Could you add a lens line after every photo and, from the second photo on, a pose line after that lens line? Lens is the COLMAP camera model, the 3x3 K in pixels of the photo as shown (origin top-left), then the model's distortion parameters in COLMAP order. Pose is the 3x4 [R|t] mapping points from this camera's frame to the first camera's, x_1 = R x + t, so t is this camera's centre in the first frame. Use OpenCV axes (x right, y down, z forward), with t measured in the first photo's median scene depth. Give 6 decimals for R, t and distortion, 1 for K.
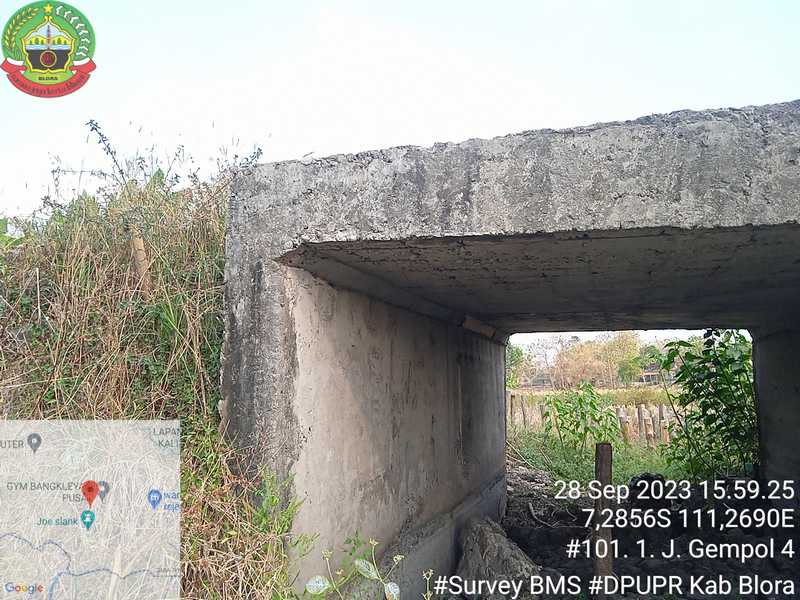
lens RADIAL K [[661.8, 0, 400.2], [0, 661.8, 305.2], [0, 0, 1]] dist [0.055255, -0.066531]
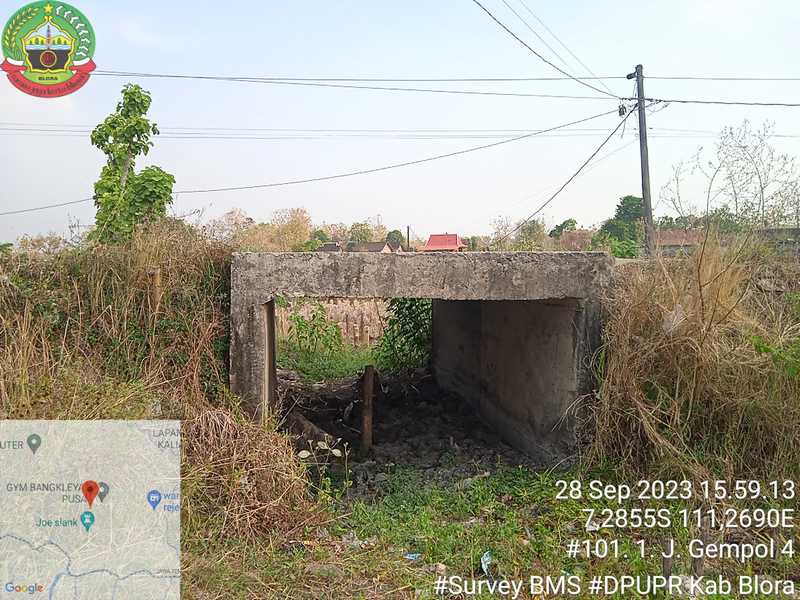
lens RADIAL K [[661.8, 0, 399.3], [0, 661.8, 305.9], [0, 0, 1]] dist [0.055255, -0.066531]
pose [[0.885314, -0.023644, 0.464393, -0.735153], [-0.061443, 0.984001, 0.167232, -0.417574], [-0.460917, -0.176586, 0.869697, -0.906207]]
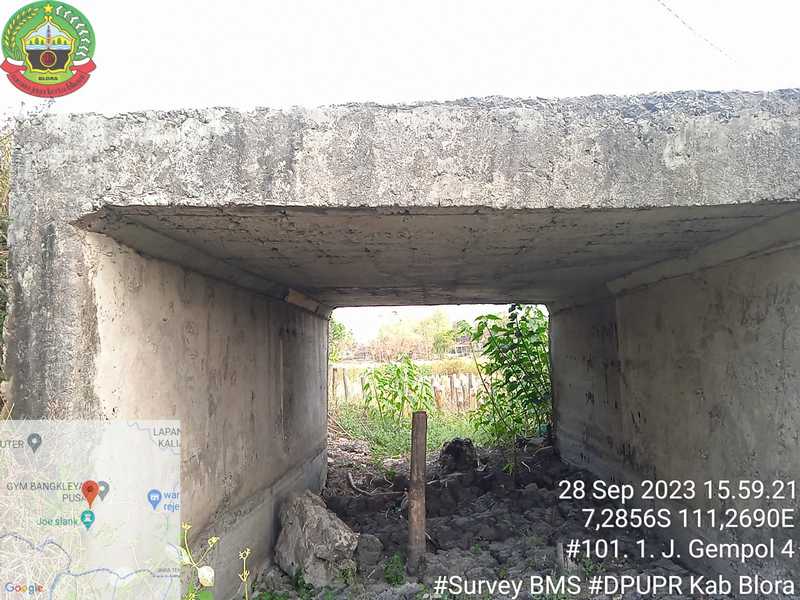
lens RADIAL K [[661.8, 0, 401.8], [0, 661.8, 305.9], [0, 0, 1]] dist [0.055255, -0.066531]
pose [[0.964336, 0.004482, 0.264643, 0.002615], [-0.015016, 0.999173, 0.037795, 0.001923], [-0.264255, -0.040421, 0.963605, 0.014030]]
